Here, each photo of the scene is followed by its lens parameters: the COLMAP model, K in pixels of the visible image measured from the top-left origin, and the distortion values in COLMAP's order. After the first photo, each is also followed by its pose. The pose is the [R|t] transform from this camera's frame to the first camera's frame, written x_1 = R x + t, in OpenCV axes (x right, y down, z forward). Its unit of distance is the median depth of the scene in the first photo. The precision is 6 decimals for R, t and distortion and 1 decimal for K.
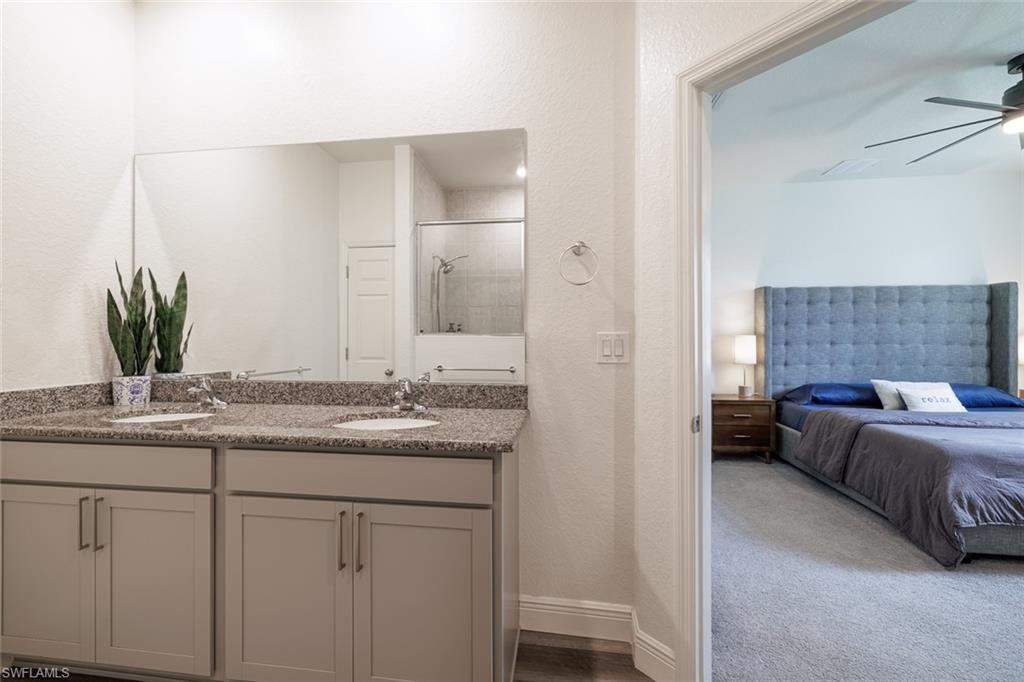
lens RADIAL K [[426.4, 0, 503.3], [0, 426.4, 336.7], [0, 0, 1]] dist [-0.000186, 0.000839]
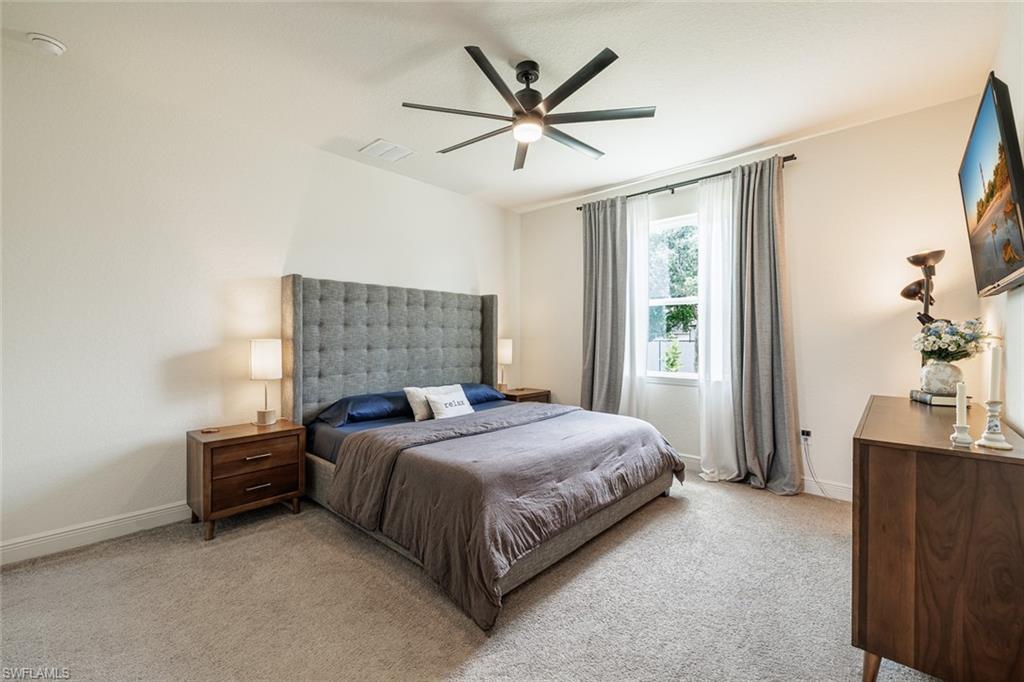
lens RADIAL K [[426.4, 0, 512.4], [0, 426.4, 339.1], [0, 0, 1]] dist [-0.000186, 0.000839]
pose [[0.556206, -0.002179, 0.831042, 0.228925], [-0.002337, 0.999989, 0.004186, -0.008593], [-0.831041, -0.004270, 0.556194, 0.295467]]
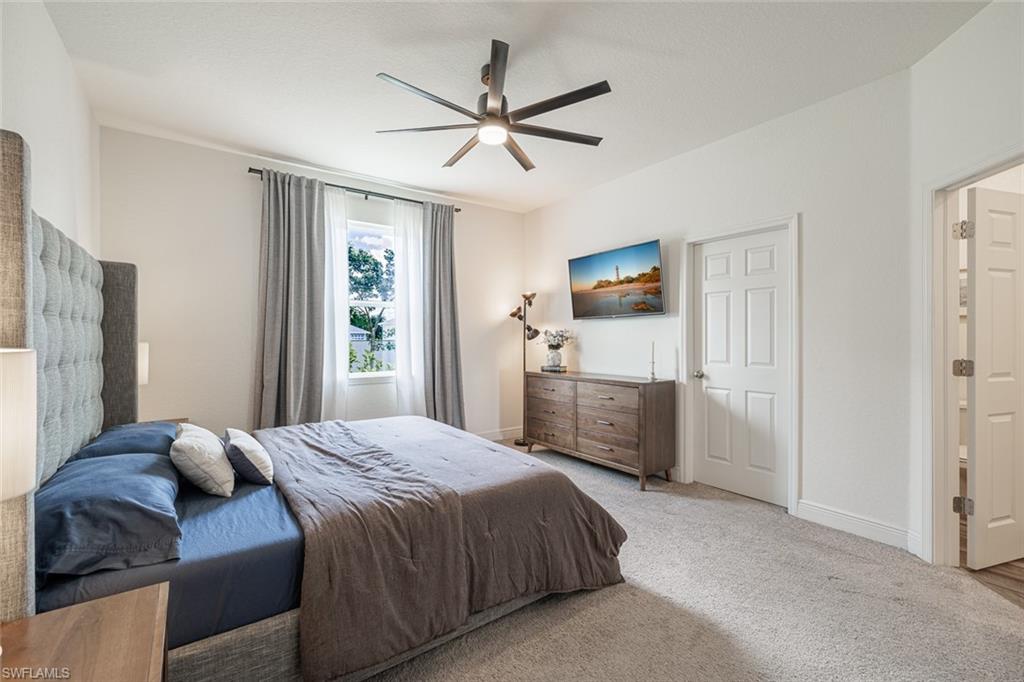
lens RADIAL K [[426.4, 0, 513.7], [0, 426.4, 339.2], [0, 0, 1]] dist [-0.000186, 0.000839]
pose [[-0.697259, 0.005222, 0.716800, 0.287519], [0.004658, 0.999985, -0.002753, -0.004281], [-0.716804, 0.001420, -0.697273, 1.041997]]
